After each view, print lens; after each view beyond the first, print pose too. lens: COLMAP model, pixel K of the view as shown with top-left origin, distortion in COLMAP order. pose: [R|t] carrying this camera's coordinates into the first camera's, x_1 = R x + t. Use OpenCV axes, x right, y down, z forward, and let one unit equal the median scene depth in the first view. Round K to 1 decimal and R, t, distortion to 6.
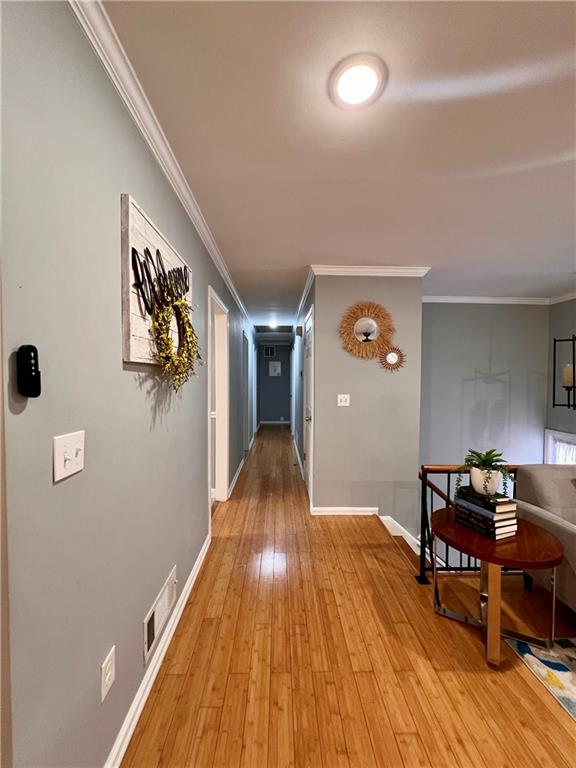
lens RADIAL K [[305.9, 0, 286.2], [0, 305.9, 384.4], [0, 0, 1]] dist [-0.003932, -0.000259]
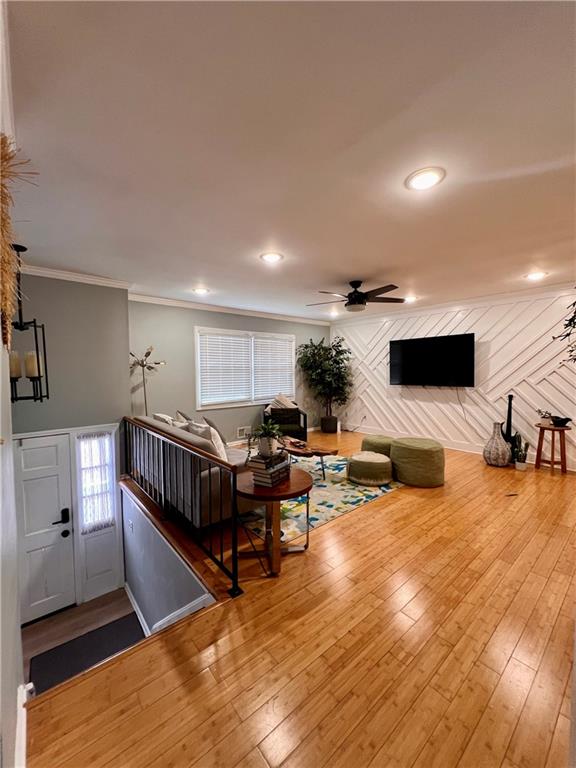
lens RADIAL K [[305.9, 0, 286.2], [0, 305.9, 384.4], [0, 0, 1]] dist [-0.003932, -0.000259]
pose [[-0.626002, -0.039447, 0.778823, -0.304048], [0.018946, 0.997656, 0.065759, -0.022006], [-0.779591, 0.055921, -0.623787, 1.330105]]
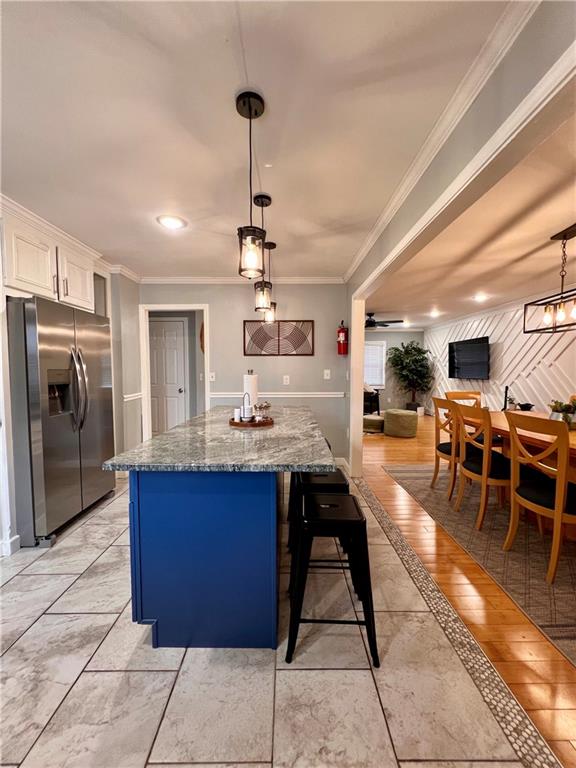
lens RADIAL K [[305.9, 0, 286.2], [0, 305.9, 384.4], [0, 0, 1]] dist [-0.003932, -0.000259]
pose [[0.014493, -0.062540, 0.997937, -2.179257], [0.033415, 0.997515, 0.062029, -0.022028], [-0.999336, 0.032447, 0.016547, 0.670271]]
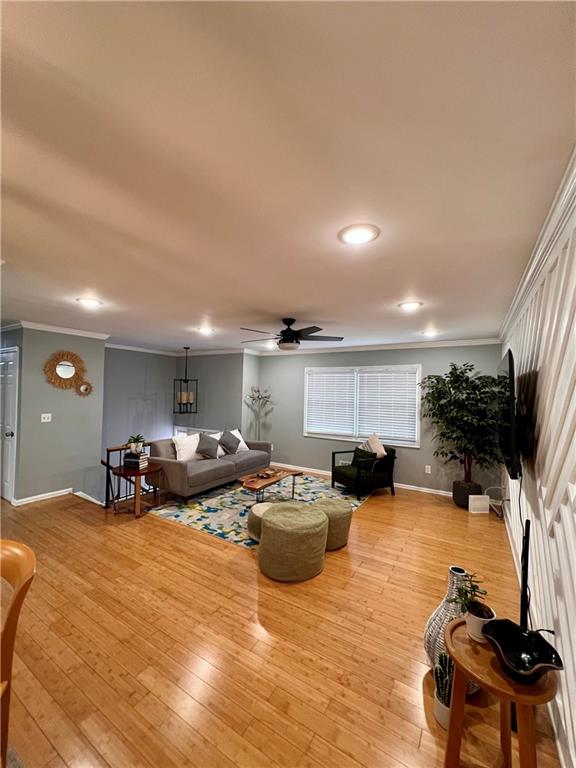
lens RADIAL K [[305.9, 0, 286.2], [0, 305.9, 384.4], [0, 0, 1]] dist [-0.003932, -0.000259]
pose [[0.544891, 0.020026, 0.838268, -0.575686], [0.002617, 0.999669, -0.025584, -0.093465], [-0.838503, 0.016134, 0.544658, -1.031037]]
